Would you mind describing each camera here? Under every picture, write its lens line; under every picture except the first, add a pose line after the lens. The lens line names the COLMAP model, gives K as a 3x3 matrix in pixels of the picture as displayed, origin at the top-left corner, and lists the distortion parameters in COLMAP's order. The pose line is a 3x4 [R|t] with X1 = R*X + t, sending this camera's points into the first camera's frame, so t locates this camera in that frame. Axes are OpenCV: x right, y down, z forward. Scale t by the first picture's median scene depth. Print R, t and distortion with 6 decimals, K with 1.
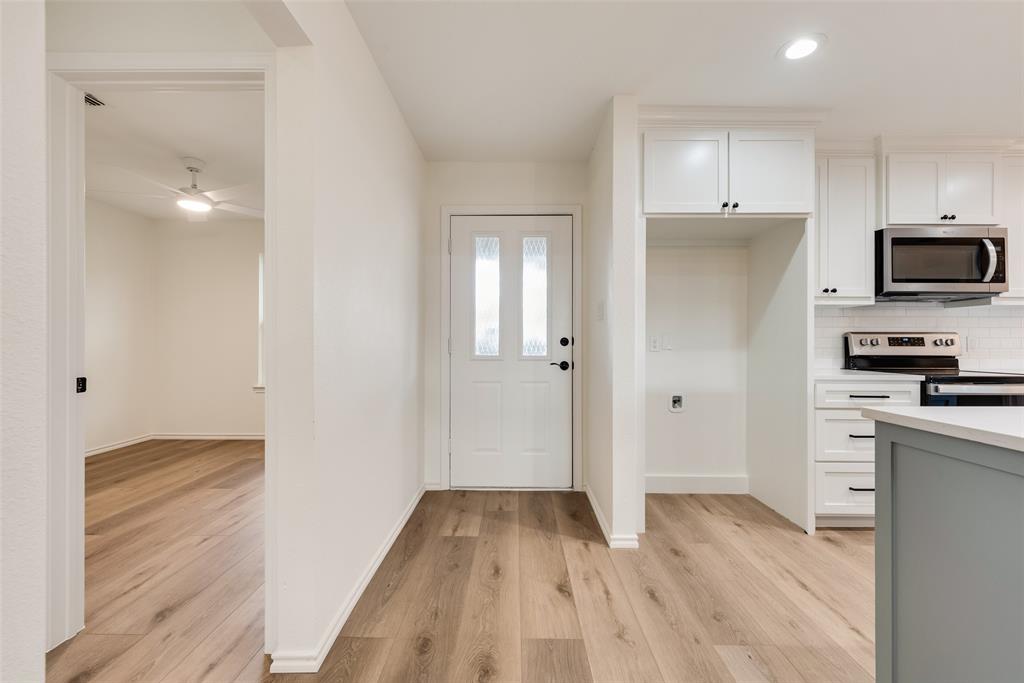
lens RADIAL K [[413.4, 0, 512.9], [0, 413.4, 339.8], [0, 0, 1]] dist [0.003243, -0.000063]
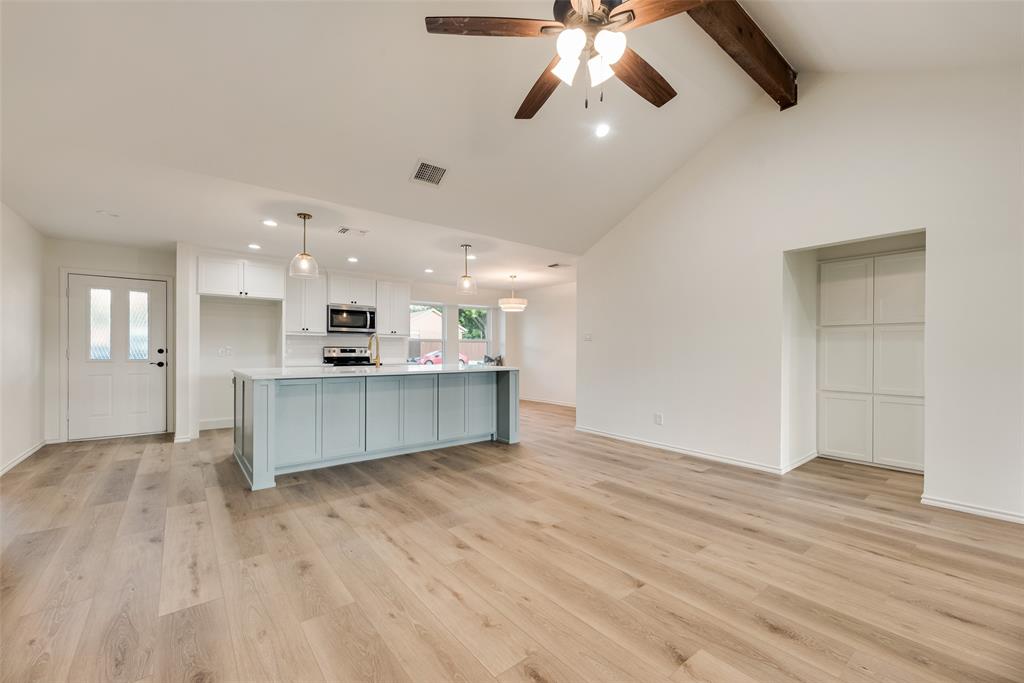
lens RADIAL K [[411.2, 0, 512.8], [0, 411.2, 348.5], [0, 0, 1]] dist [0.002087, 0.000137]
pose [[0.773369, 0.002482, 0.633951, 0.195105], [-0.003583, 0.999993, 0.000455, -0.014811], [-0.633946, -0.002623, 0.773373, -1.540440]]
